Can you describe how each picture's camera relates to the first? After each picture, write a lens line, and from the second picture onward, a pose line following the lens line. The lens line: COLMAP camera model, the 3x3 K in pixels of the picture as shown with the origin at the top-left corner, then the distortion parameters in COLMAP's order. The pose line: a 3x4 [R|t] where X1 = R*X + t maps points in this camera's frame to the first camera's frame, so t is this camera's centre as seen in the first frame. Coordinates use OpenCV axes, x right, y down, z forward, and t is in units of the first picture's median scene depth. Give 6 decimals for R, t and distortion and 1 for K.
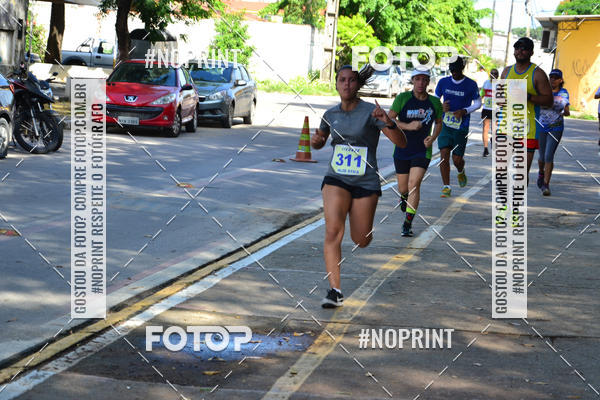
lens RADIAL K [[2010.2, 0, 285.6], [0, 2010.2, 224.8], [0, 0, 1]] dist [0.123437, 0.000000]
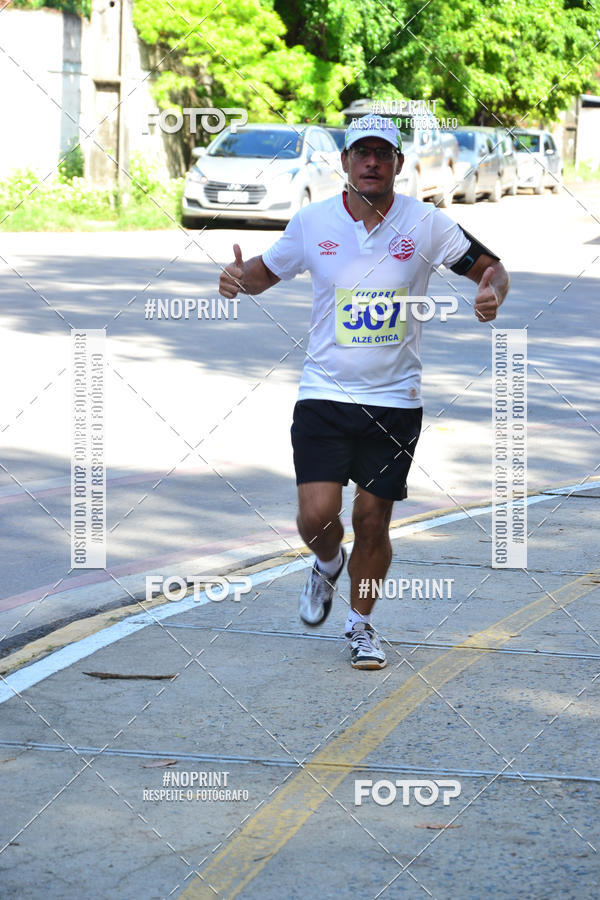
lens RADIAL K [[3015.3, 0, 366.1], [0, 3015.3, 454.7], [0, 0, 1]] dist [0.123437, 0.000000]
pose [[0.998757, -0.031377, -0.038738, 0.074765], [0.032280, 0.999216, 0.022906, -0.036049], [0.037989, -0.024128, 0.998987, 0.493971]]
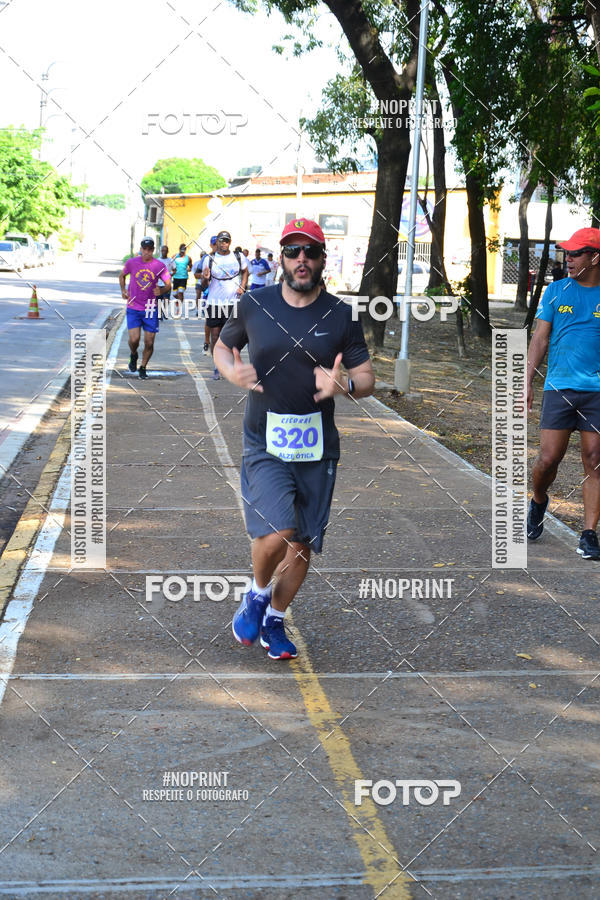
lens RADIAL K [[3015.3, 0, 302.8], [0, 3015.3, 547.9], [0, 0, 1]] dist [0.123437, 0.000000]
pose [[0.977600, -0.046706, 0.205224, -0.130883], [0.041283, 0.998678, 0.030630, 0.039910], [-0.206383, -0.021472, 0.978236, -0.599191]]
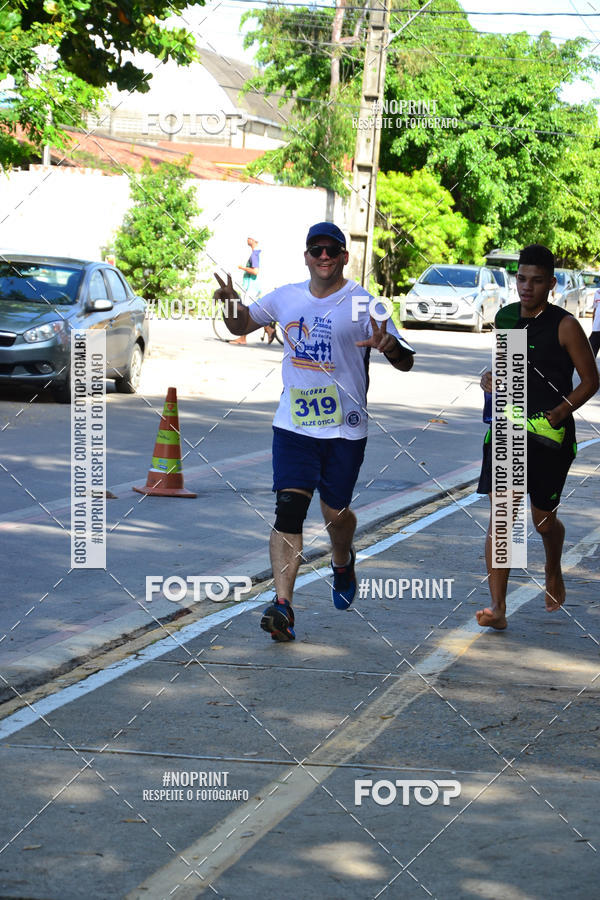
lens RADIAL K [[3316.9, 0, 309.8], [0, 3316.9, 448.9], [0, 0, 1]] dist [0.221332, 0.000000]
pose [[0.999659, 0.004722, -0.025669, 0.029172], [-0.005345, 0.999691, -0.024282, -0.012352], [0.025546, 0.024411, 0.999376, 0.154128]]
